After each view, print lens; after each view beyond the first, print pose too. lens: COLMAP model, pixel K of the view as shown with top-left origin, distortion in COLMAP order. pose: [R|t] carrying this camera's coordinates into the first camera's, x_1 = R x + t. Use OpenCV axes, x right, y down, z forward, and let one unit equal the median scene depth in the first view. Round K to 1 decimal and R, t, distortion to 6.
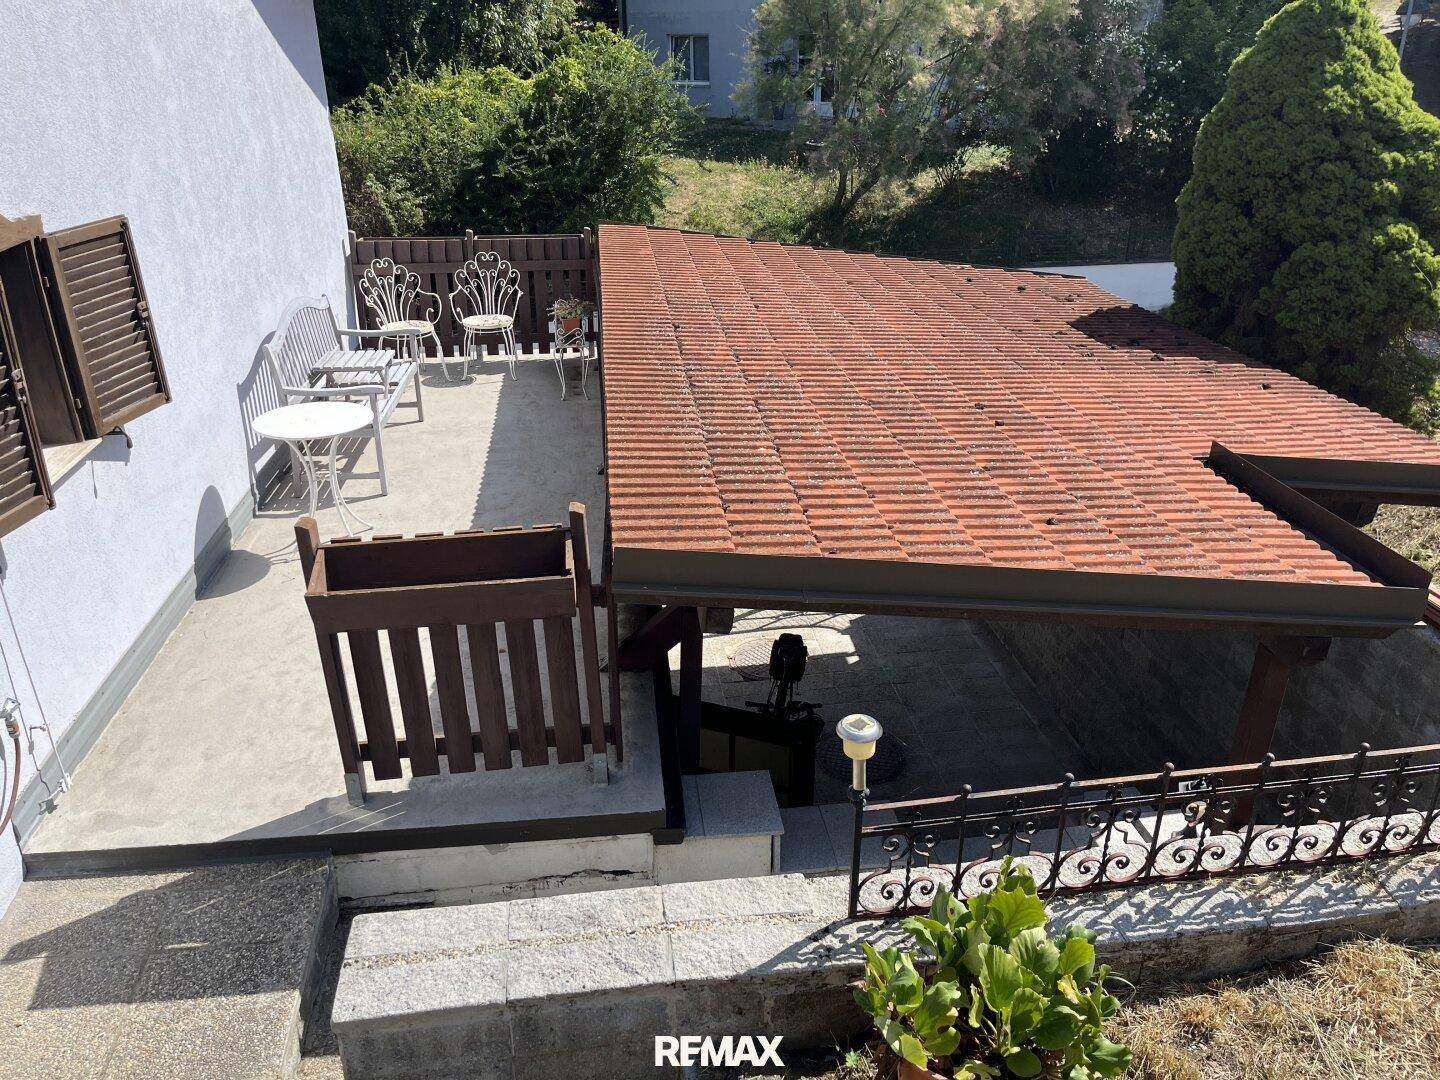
lens RADIAL K [[1080.7, 0, 718.5], [0, 1080.7, 541.6], [0, 0, 1]] dist [0.085813, -0.129900]
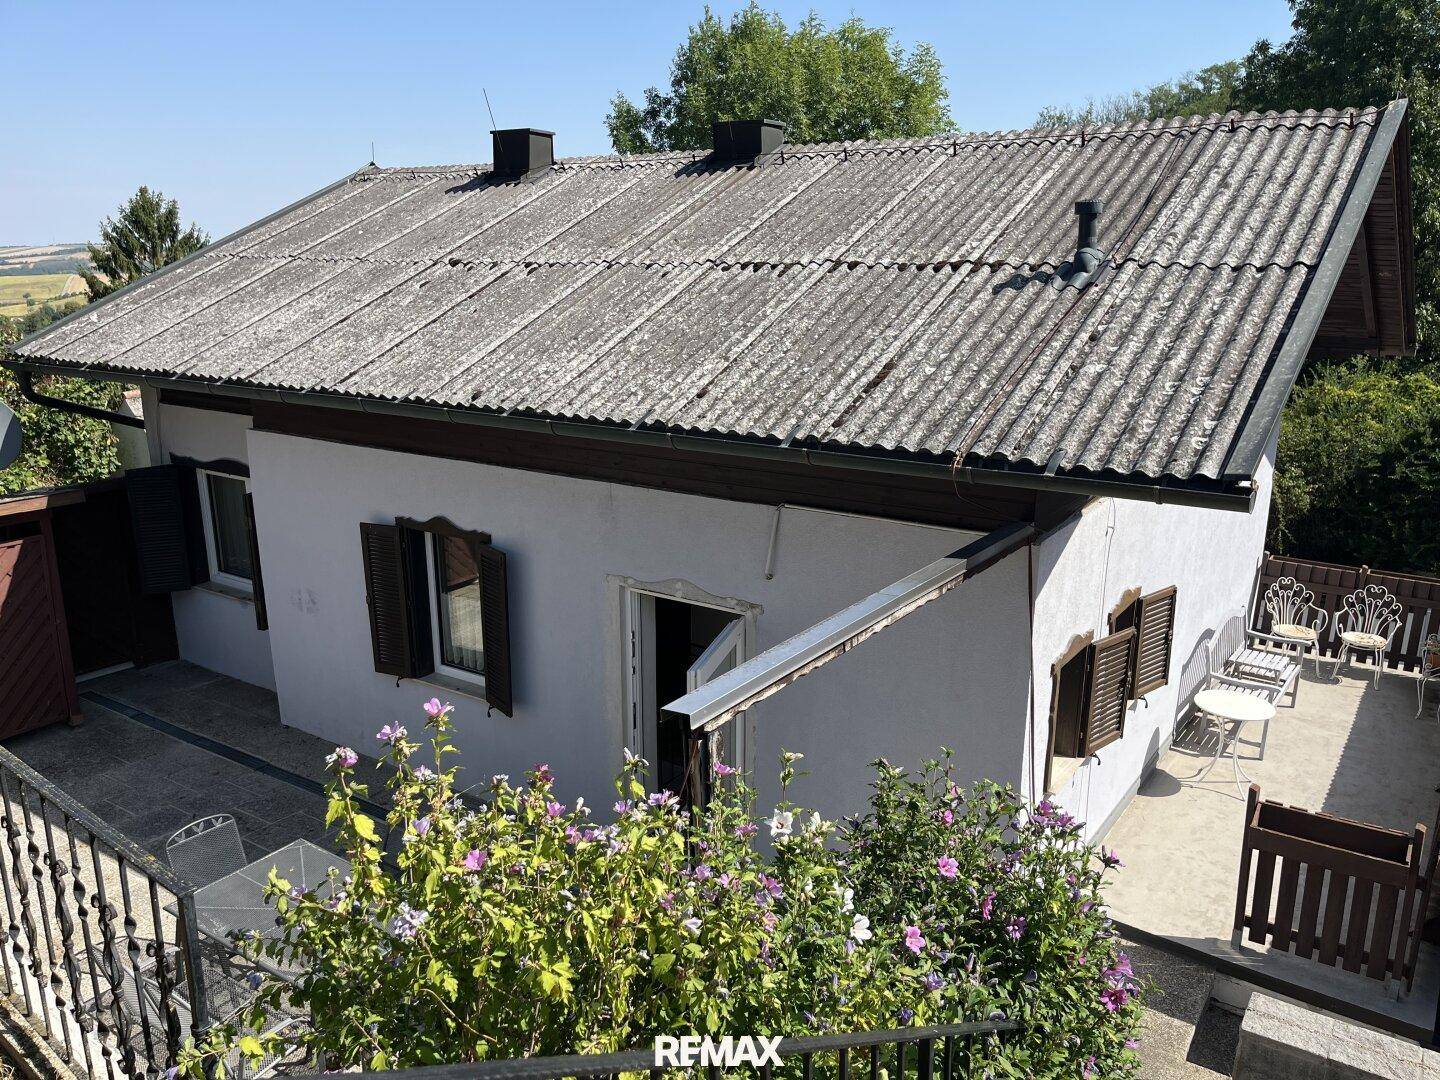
lens RADIAL K [[1080.7, 0, 718.5], [0, 1080.7, 541.6], [0, 0, 1]] dist [0.085813, -0.129900]
pose [[0.742210, 0.179141, -0.645781, 0.032147], [-0.288373, 0.955209, -0.066457, -0.012086], [0.604951, 0.235551, 0.760625, -0.452841]]
